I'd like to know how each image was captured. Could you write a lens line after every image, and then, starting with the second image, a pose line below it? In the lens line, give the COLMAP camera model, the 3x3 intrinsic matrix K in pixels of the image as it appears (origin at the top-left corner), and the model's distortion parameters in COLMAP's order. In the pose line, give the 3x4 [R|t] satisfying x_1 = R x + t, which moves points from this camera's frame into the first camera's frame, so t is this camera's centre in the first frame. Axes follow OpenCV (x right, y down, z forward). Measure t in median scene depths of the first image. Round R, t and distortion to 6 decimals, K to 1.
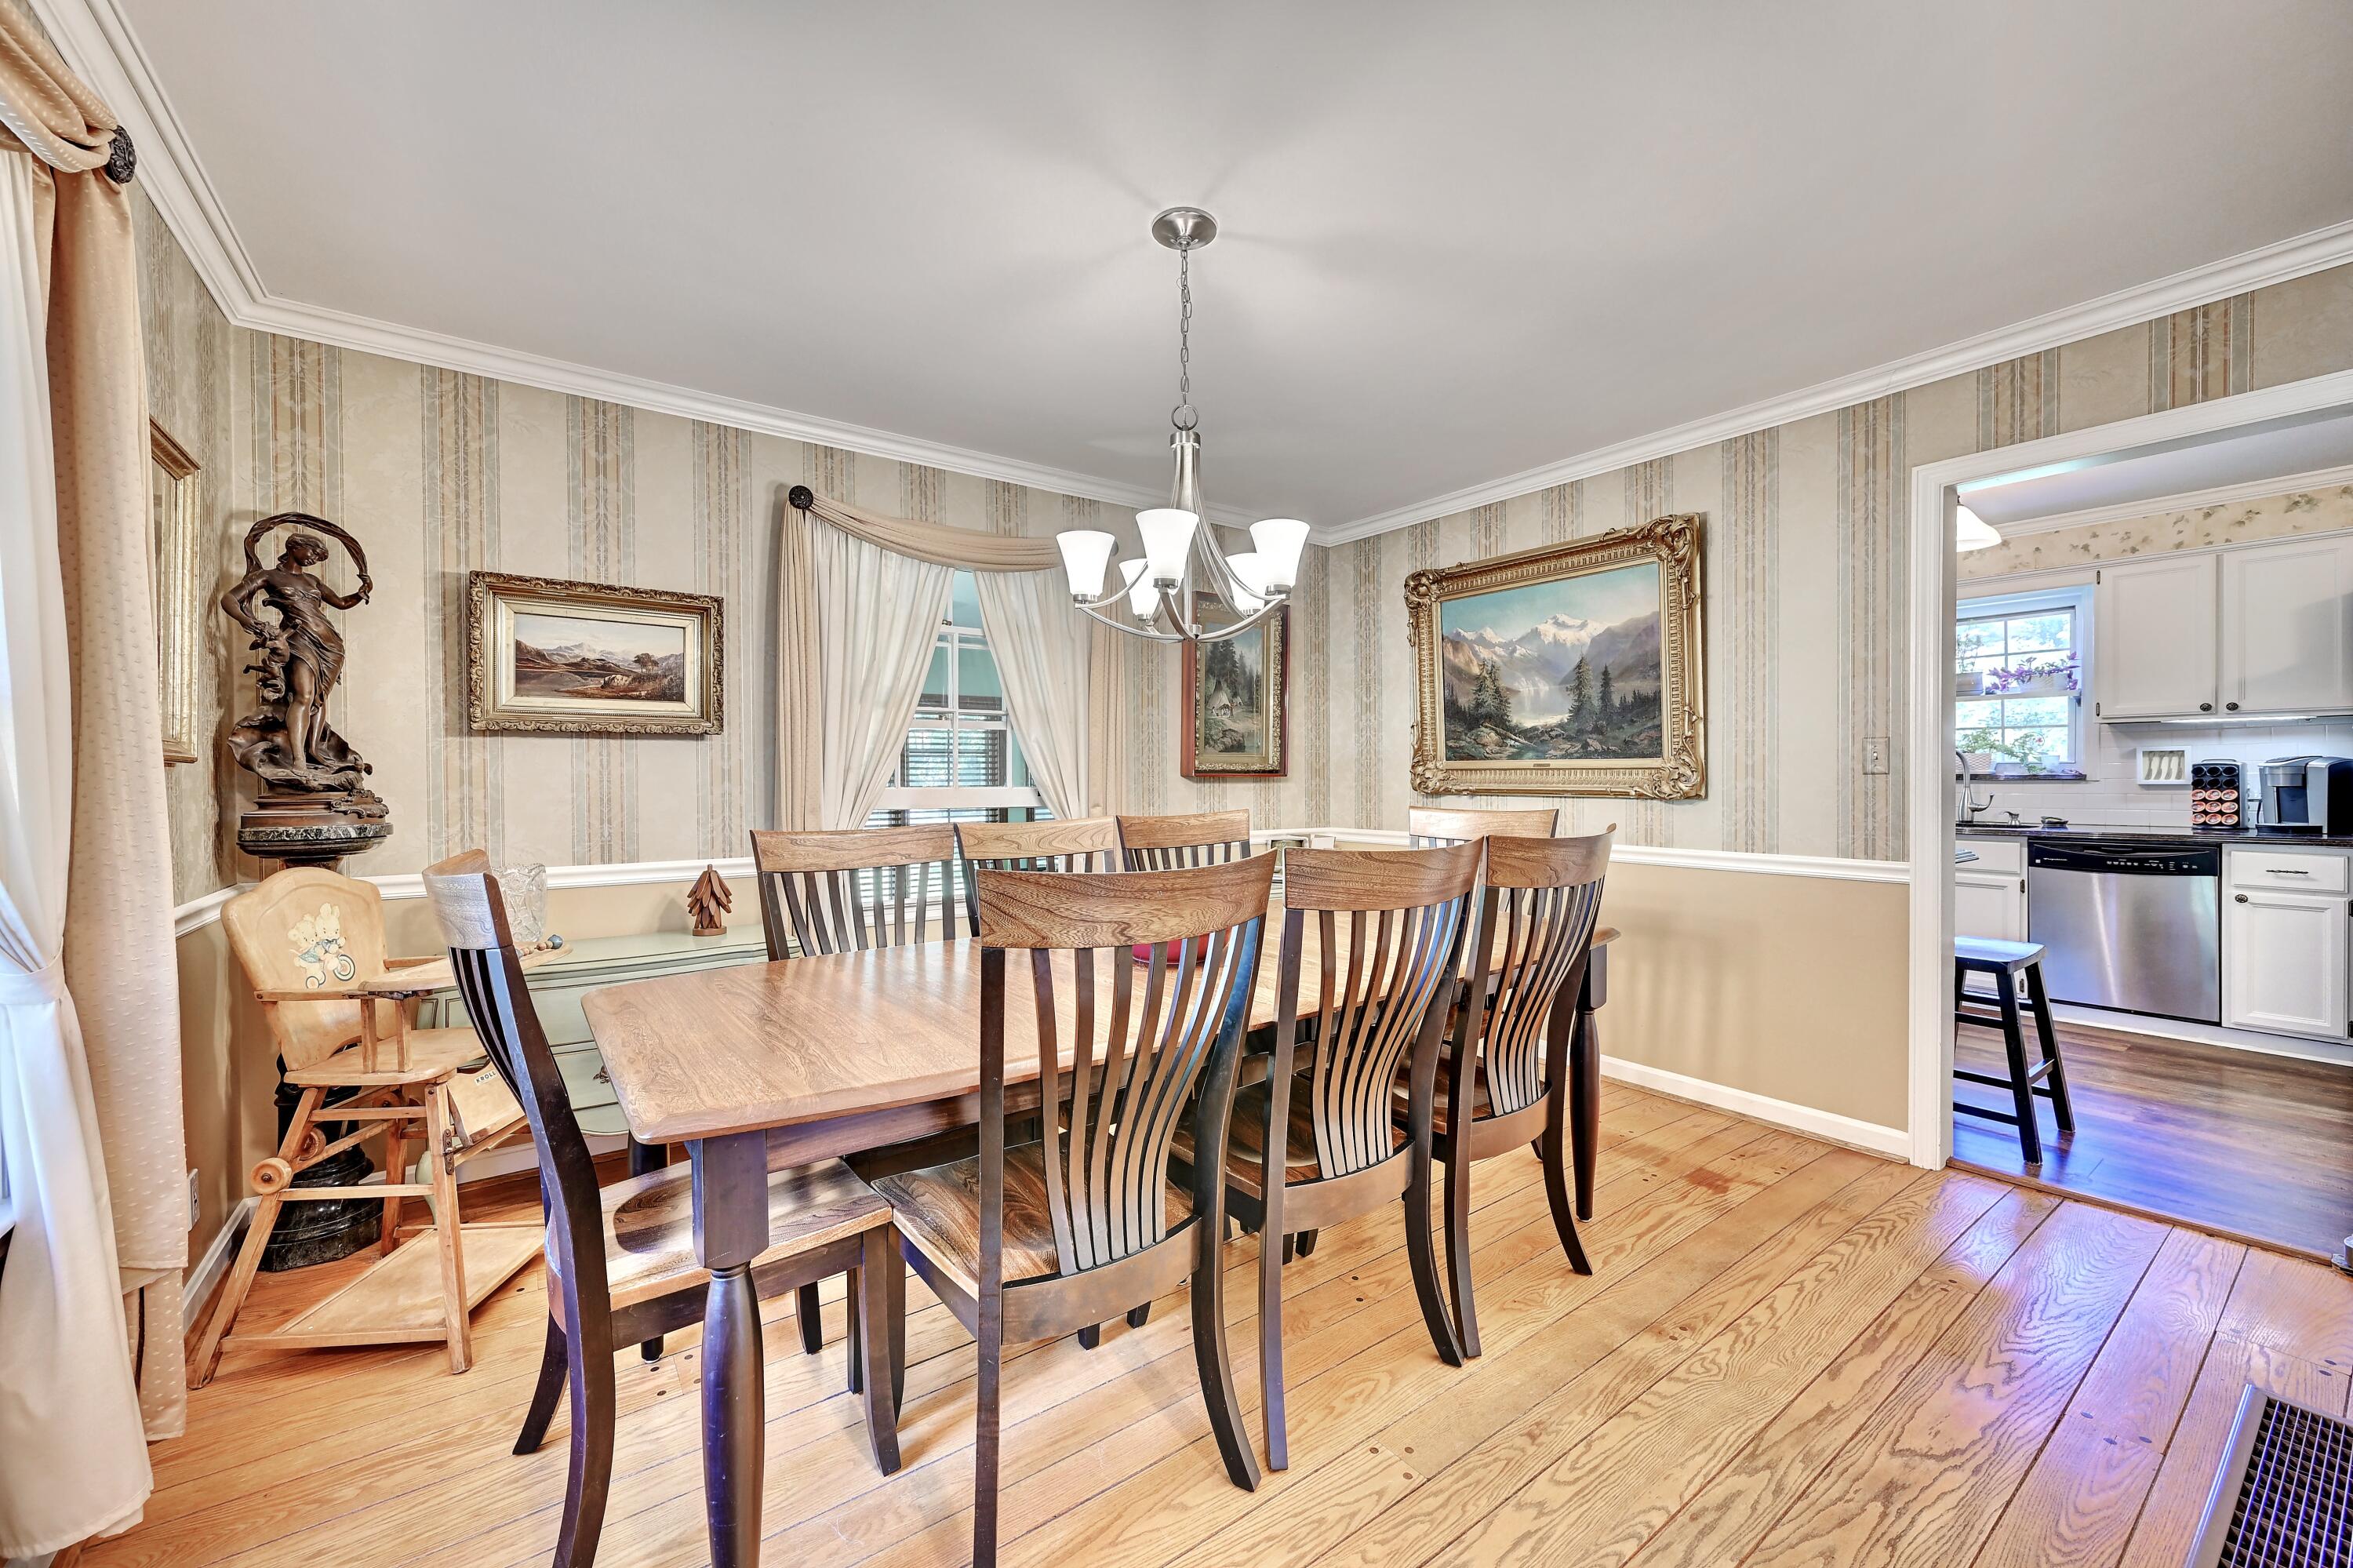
lens RADIAL K [[916.0, 0, 1178.9], [0, 916.0, 779.1], [0, 0, 1]] dist [0.000966, 0.000027]
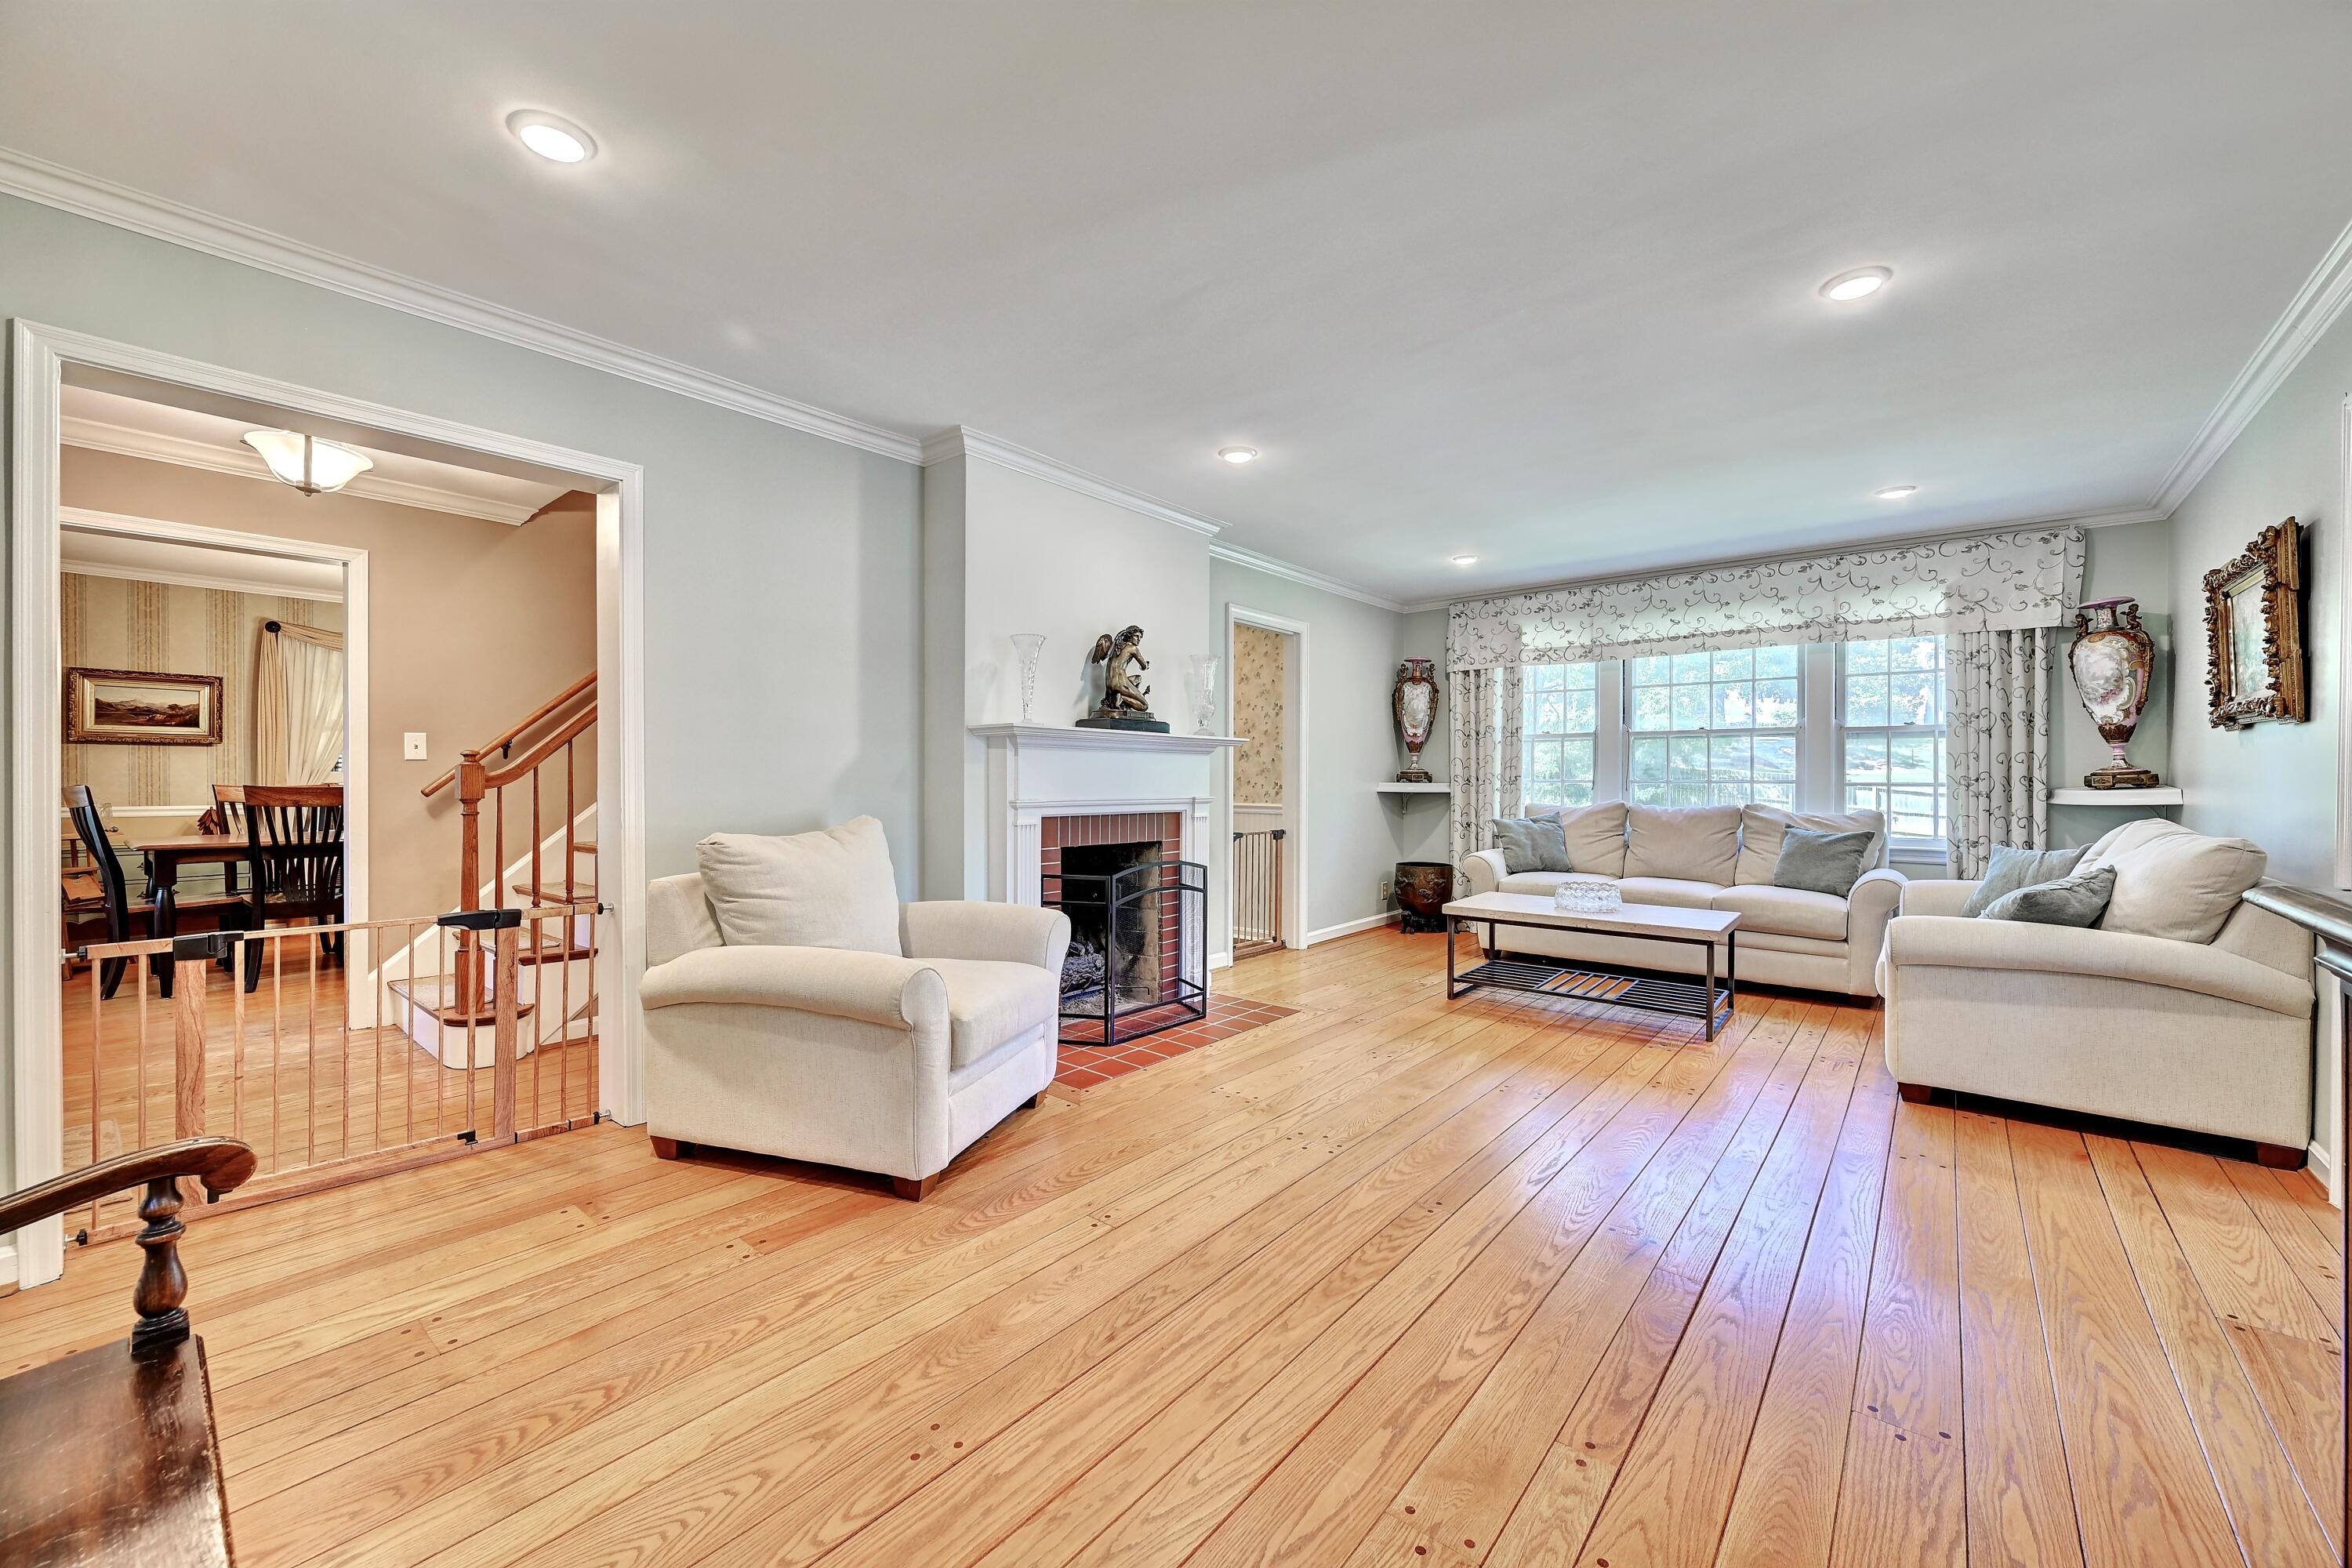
lens RADIAL K [[915.6, 0, 1182.8], [0, 915.6, 785.6], [0, 0, 1]] dist [0.000966, 0.000027]
pose [[0.971104, 0.005736, 0.238589, 1.239382], [-0.006508, 0.999976, 0.002447, 0.029004], [-0.238570, -0.003929, 0.971117, -1.694745]]
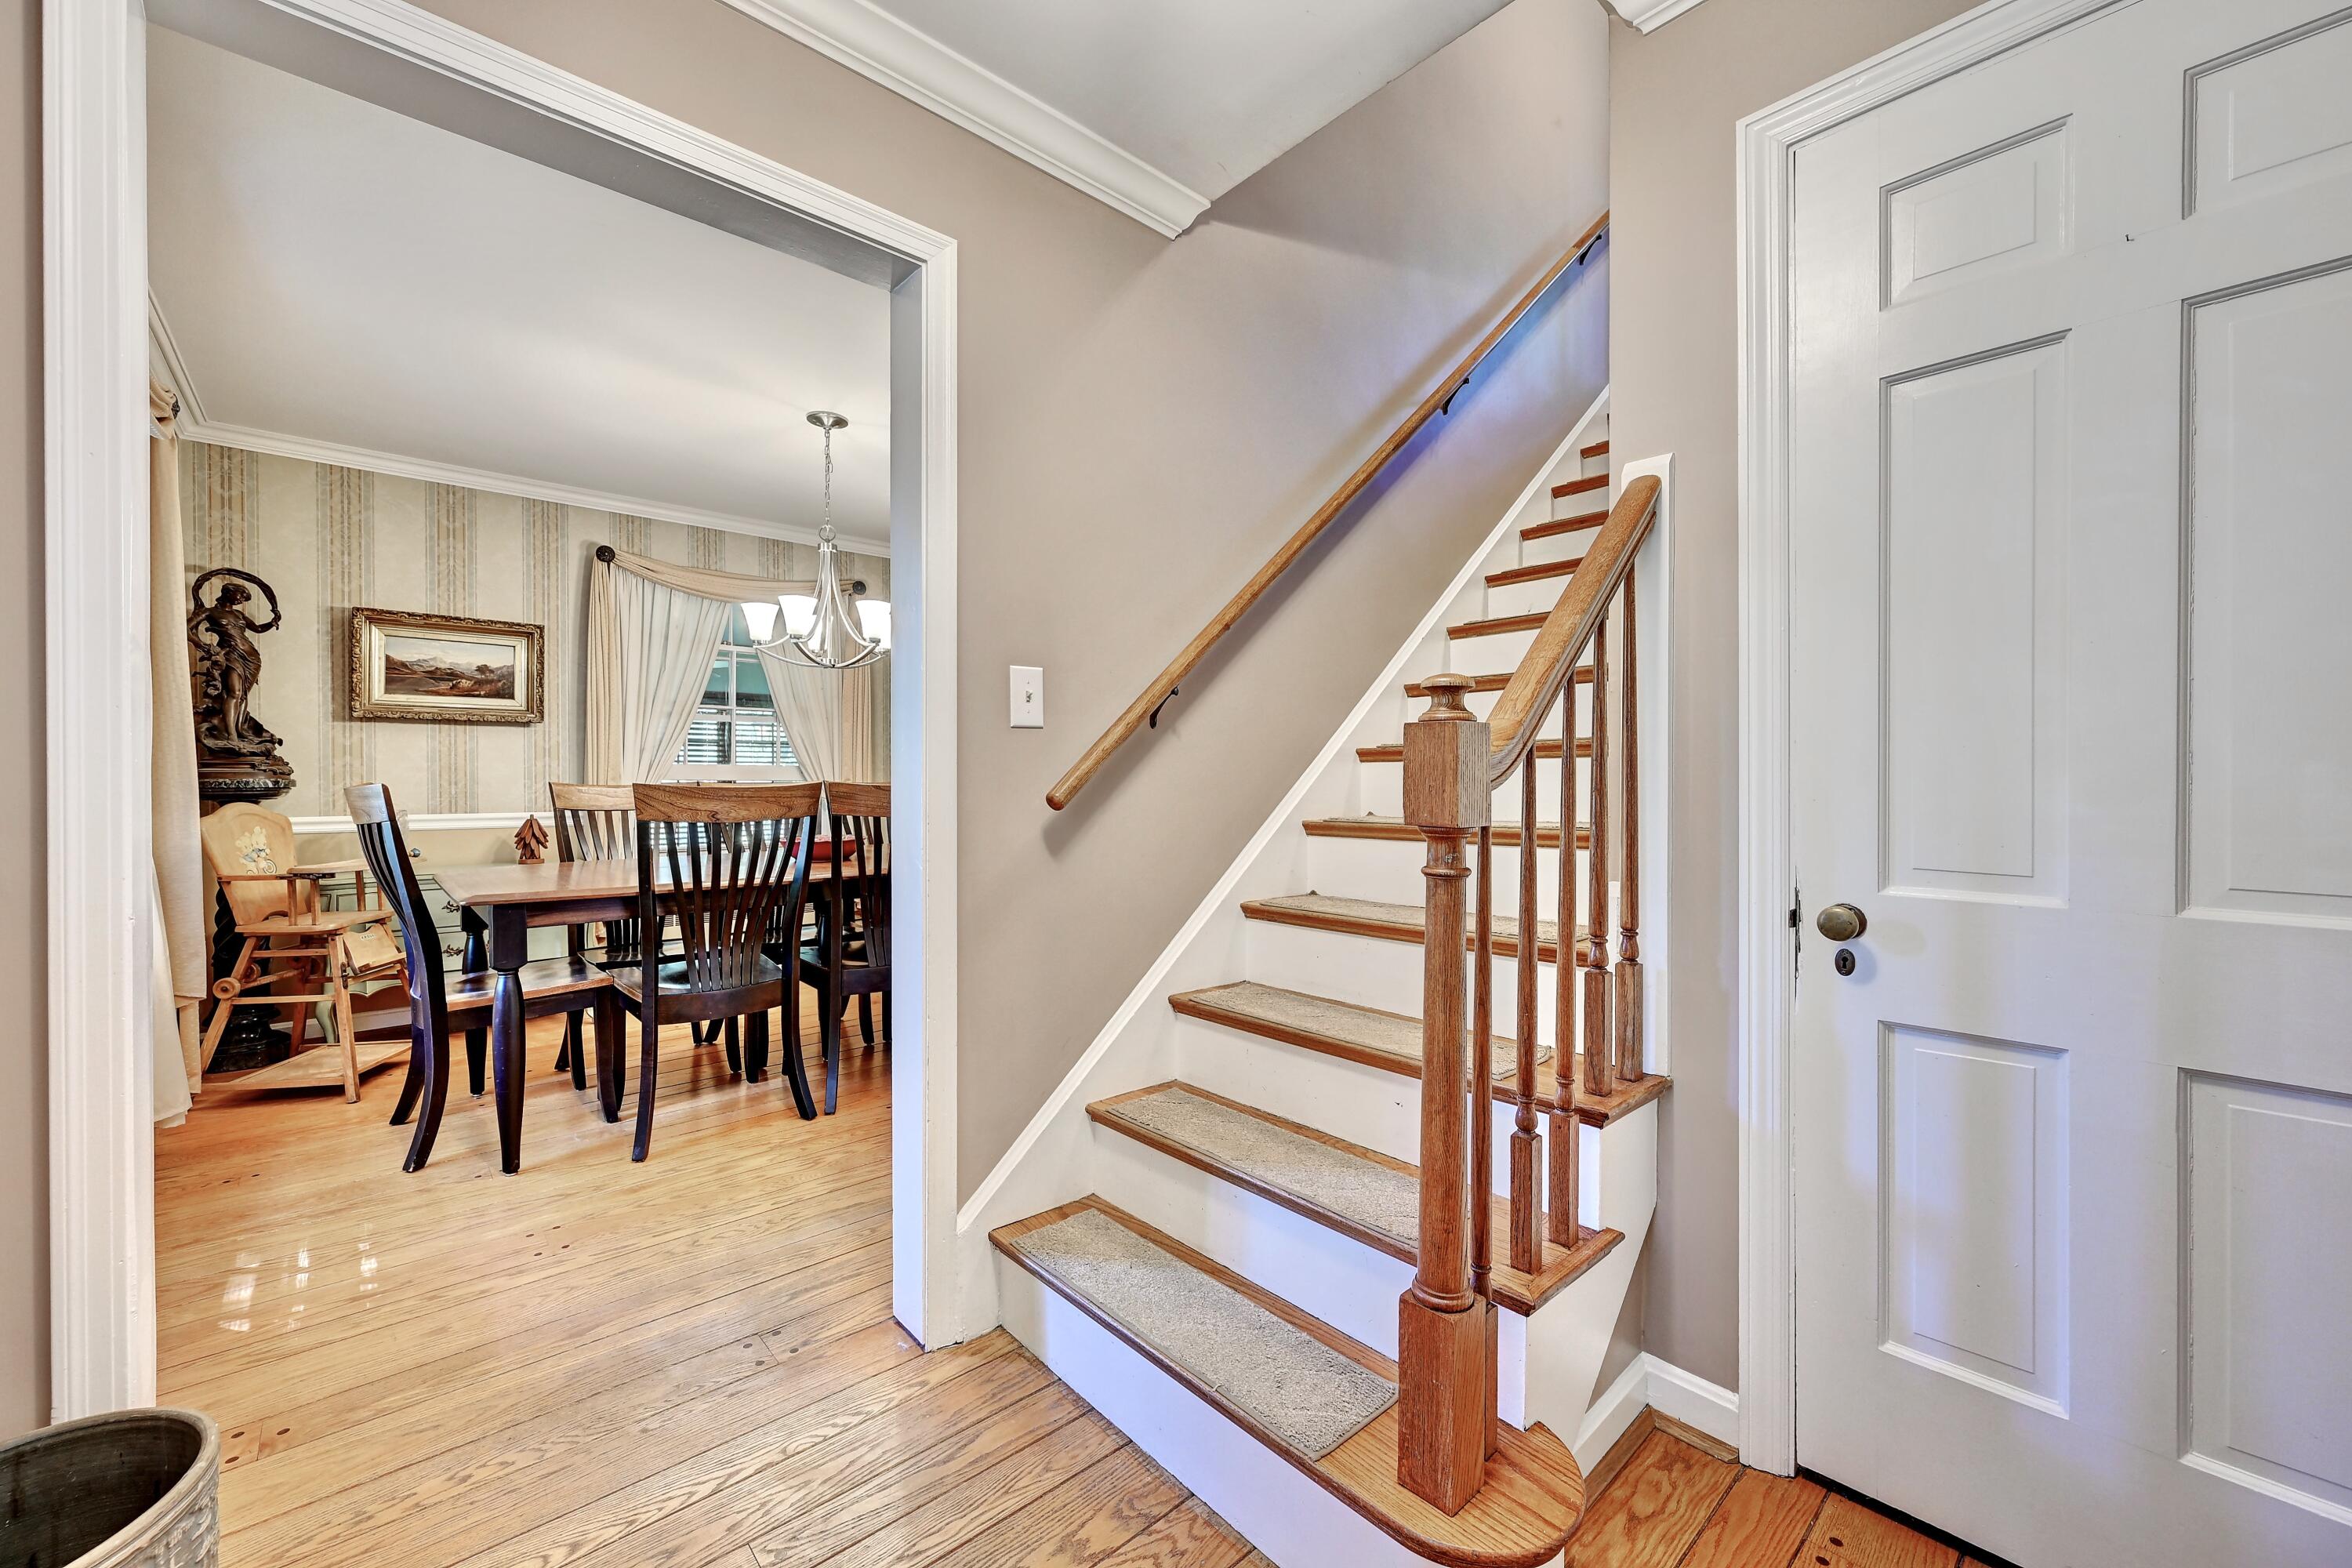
lens RADIAL K [[915.6, 0, 1173.5], [0, 915.6, 779.2], [0, 0, 1]] dist [0.000966, 0.000027]
pose [[0.995162, 0.005239, 0.098104, 0.367321], [-0.005108, 0.999986, -0.001586, 0.039201], [-0.098111, 0.001078, 0.995175, -0.553814]]
